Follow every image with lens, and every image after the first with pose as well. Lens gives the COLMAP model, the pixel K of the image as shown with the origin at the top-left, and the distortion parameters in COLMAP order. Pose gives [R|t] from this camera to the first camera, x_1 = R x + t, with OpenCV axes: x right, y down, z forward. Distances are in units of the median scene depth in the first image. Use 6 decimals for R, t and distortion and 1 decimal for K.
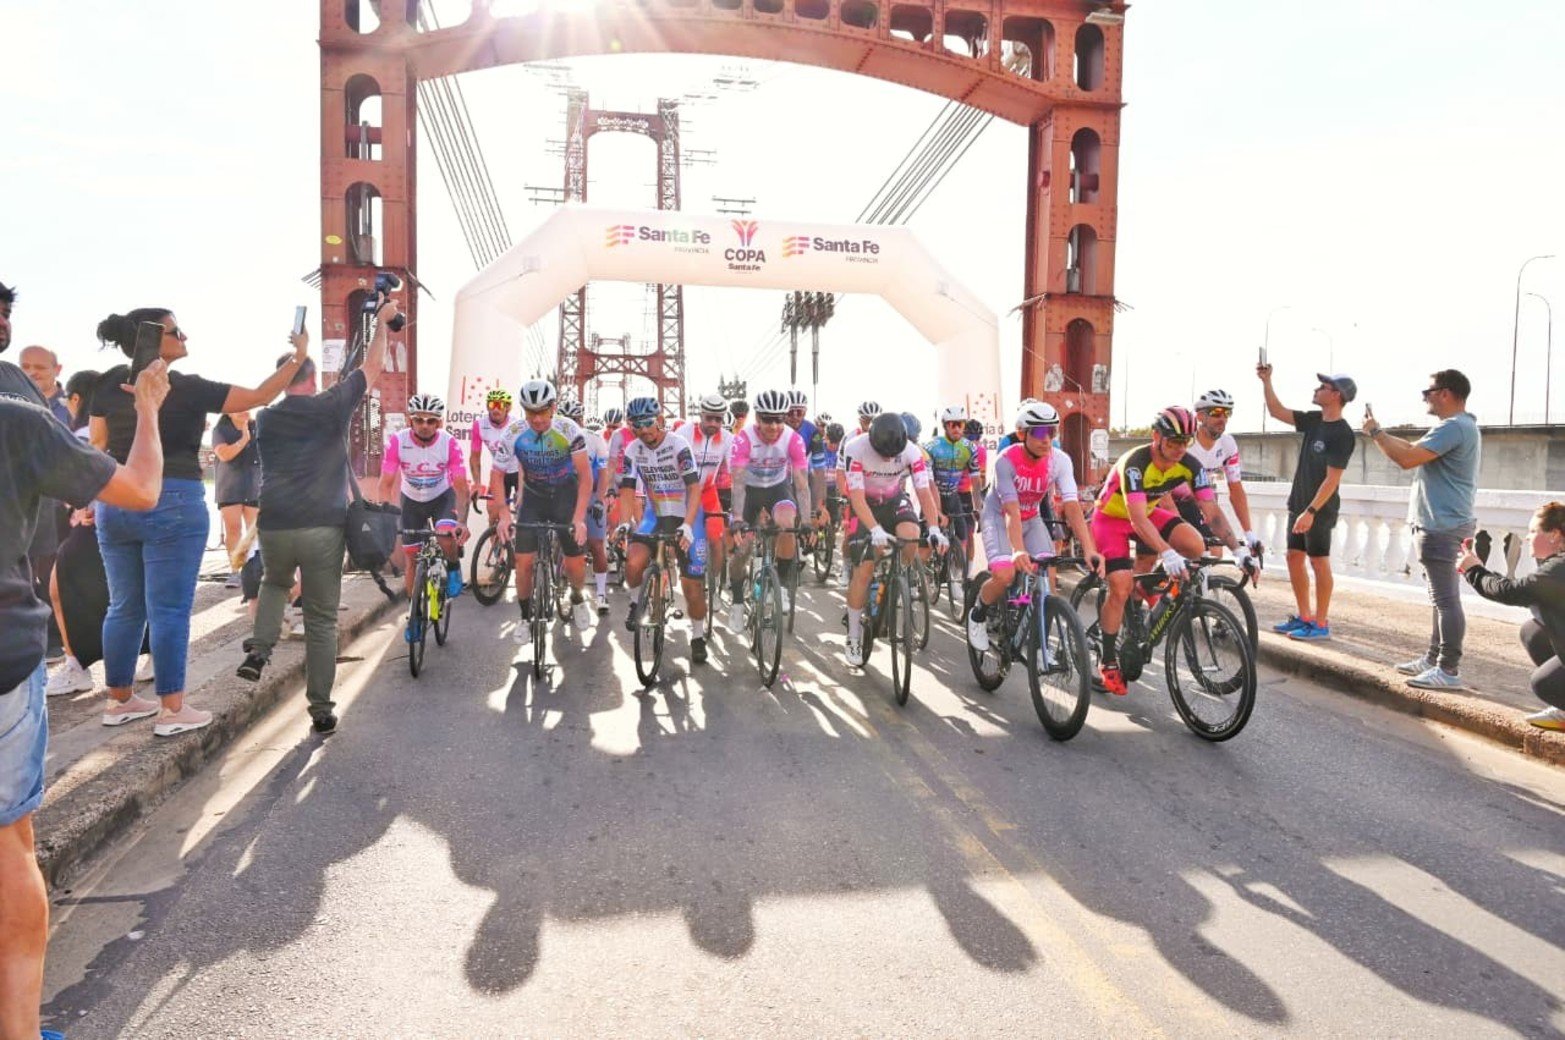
lens RADIAL K [[979.3, 0, 782.9], [0, 979.3, 516.9], [0, 0, 1]] dist [-0.013039, 0.003016]
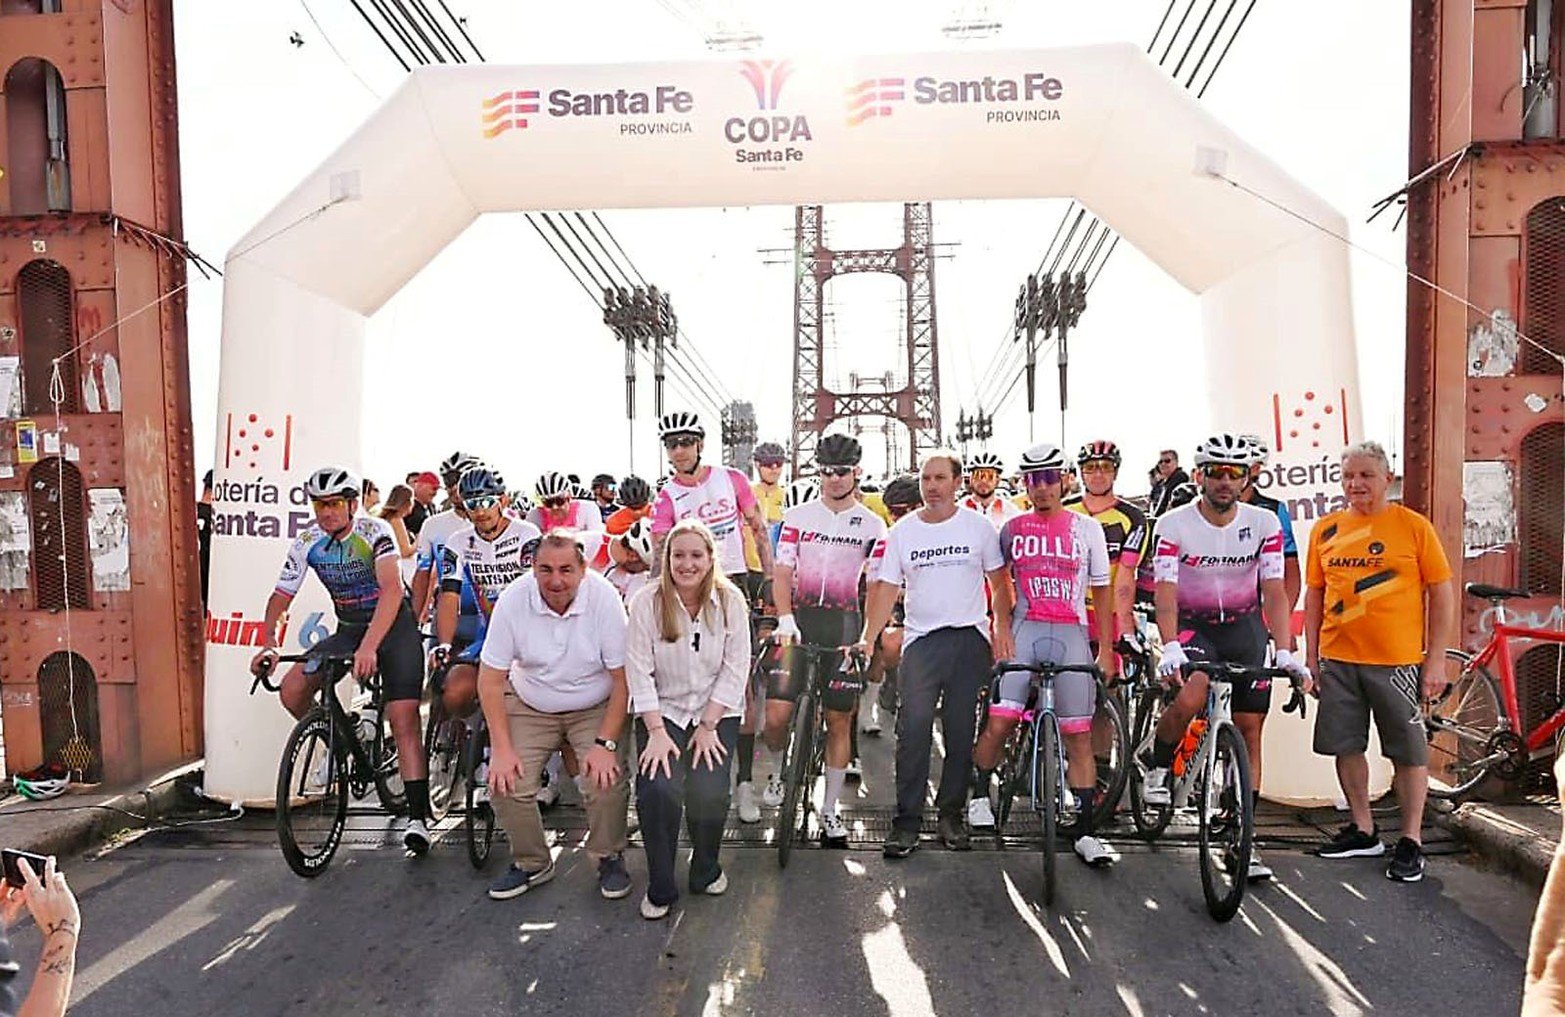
lens RADIAL K [[1113.3, 0, 790.6], [0, 1113.3, 583.8], [0, 0, 1]] dist [-0.006107, -0.002414]
pose [[0.968572, -0.016484, -0.248186, 0.041473], [0.017880, 0.999834, 0.003369, -0.018838], [0.248089, -0.007700, 0.968707, 0.190310]]
